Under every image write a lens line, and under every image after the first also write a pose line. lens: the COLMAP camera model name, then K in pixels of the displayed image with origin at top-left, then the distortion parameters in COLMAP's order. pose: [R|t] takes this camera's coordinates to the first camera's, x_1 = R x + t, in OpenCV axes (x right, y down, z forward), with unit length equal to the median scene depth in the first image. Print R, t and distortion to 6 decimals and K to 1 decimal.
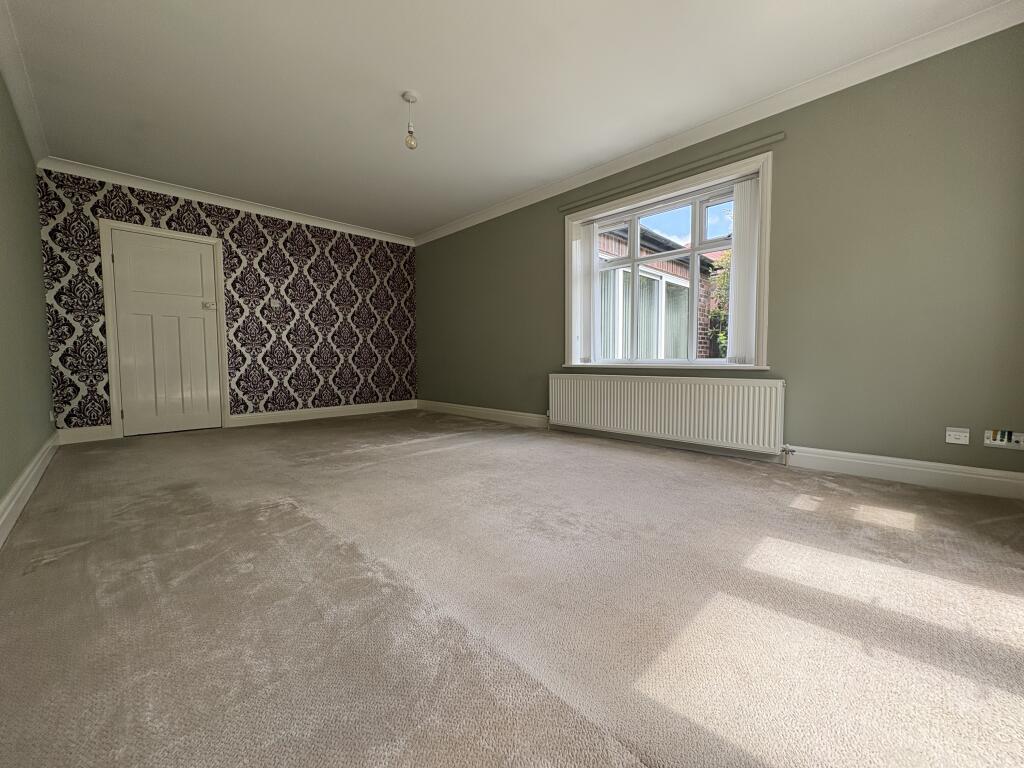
lens RADIAL K [[408.2, 0, 513.5], [0, 408.2, 384.0], [0, 0, 1]] dist [0.001060, -0.000011]
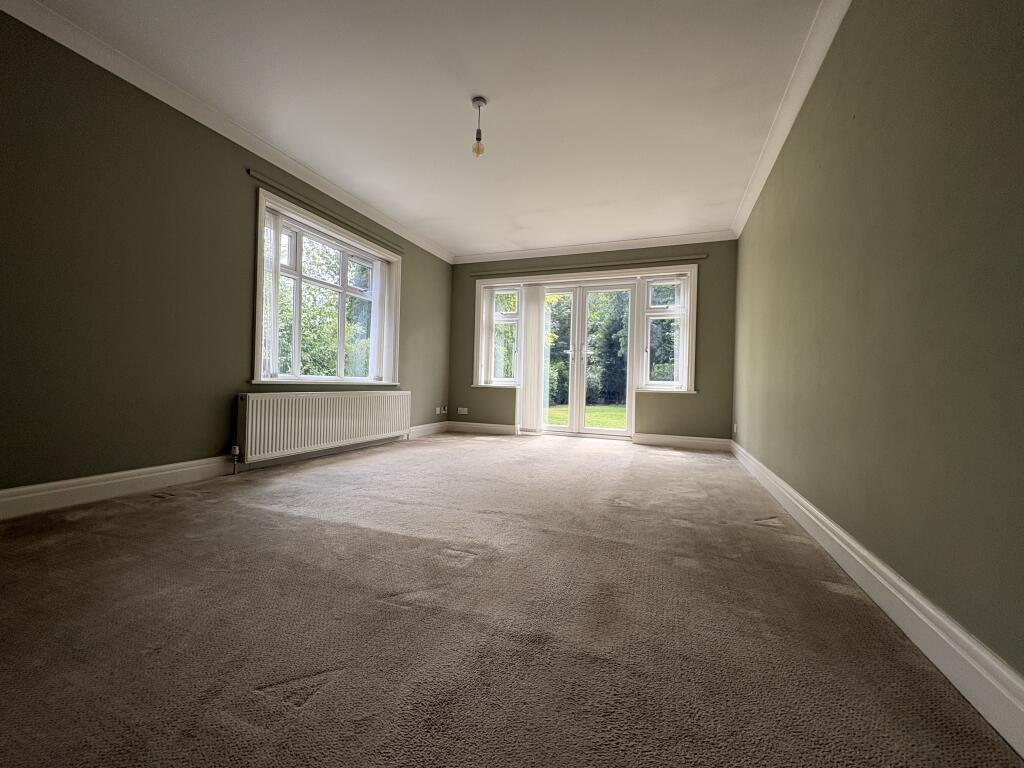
lens RADIAL K [[408.2, 0, 513.5], [0, 408.2, 384.0], [0, 0, 1]] dist [0.001060, -0.000011]
pose [[-0.416400, -0.018011, 0.909003, -0.903975], [0.016225, 0.999497, 0.027236, -0.063462], [-0.909037, 0.026089, -0.415898, 1.046601]]
